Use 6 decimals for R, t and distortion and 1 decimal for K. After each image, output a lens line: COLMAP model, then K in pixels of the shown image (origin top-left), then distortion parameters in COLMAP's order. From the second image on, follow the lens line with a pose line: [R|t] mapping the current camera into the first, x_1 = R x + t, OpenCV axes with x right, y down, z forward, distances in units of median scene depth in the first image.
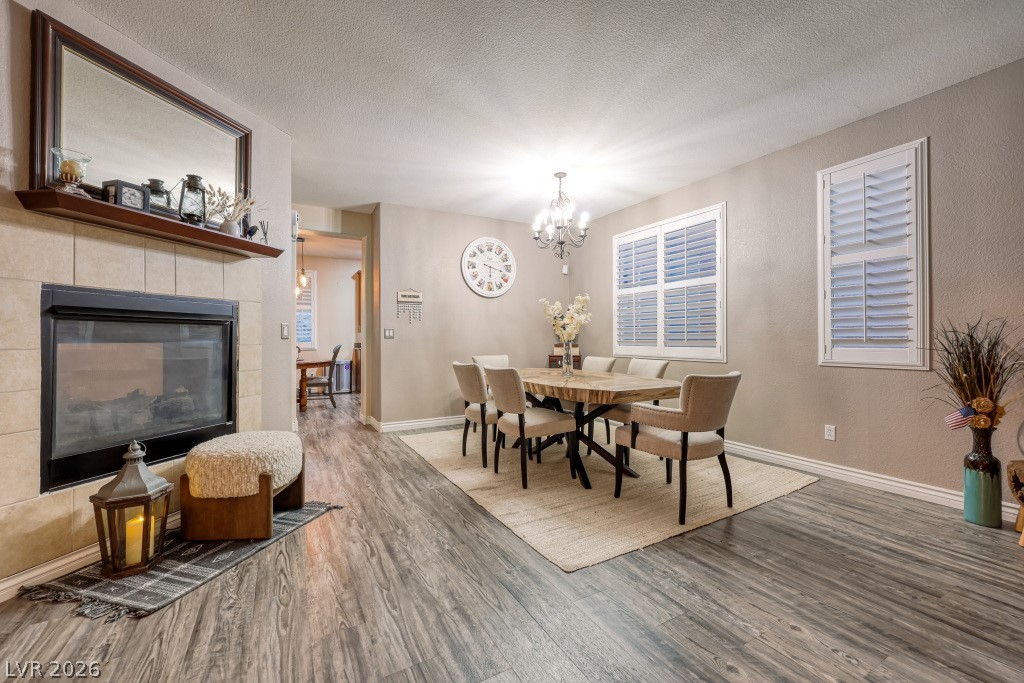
lens RADIAL K [[422.0, 0, 553.9], [0, 422.0, 333.9], [0, 0, 1]] dist [0.000838, 0.000278]
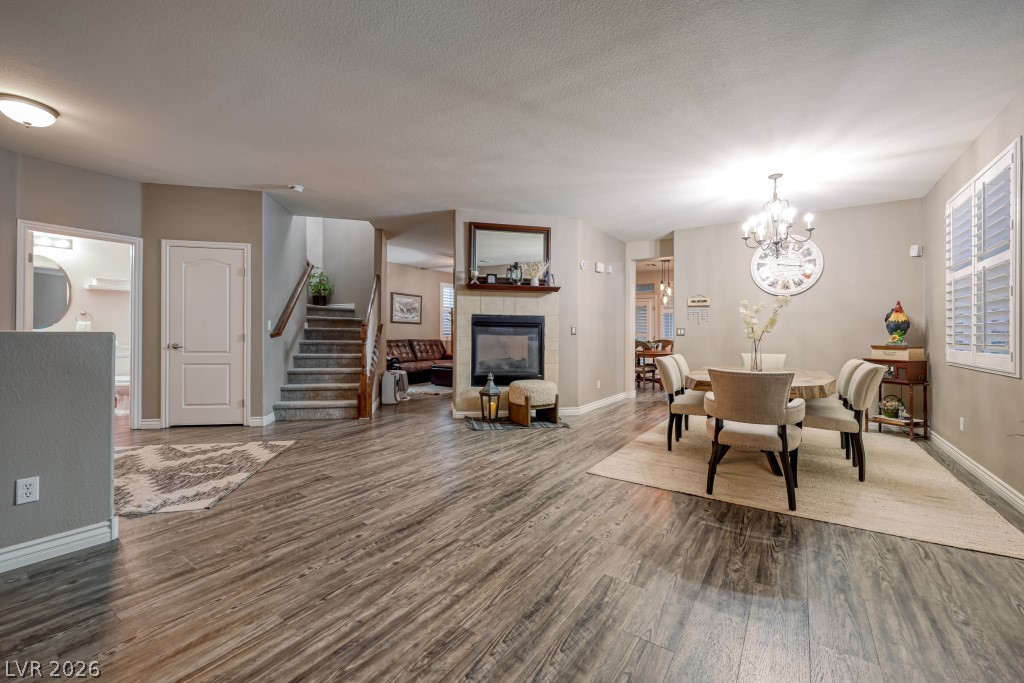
lens RADIAL K [[417.4, 0, 510.0], [0, 417.4, 337.4], [0, 0, 1]] dist [0.000324, 0.000342]
pose [[0.437821, 0.016847, -0.898904, 1.100999], [-0.004900, 0.999854, 0.016352, -0.006505], [0.899049, -0.002754, 0.437840, -0.014173]]
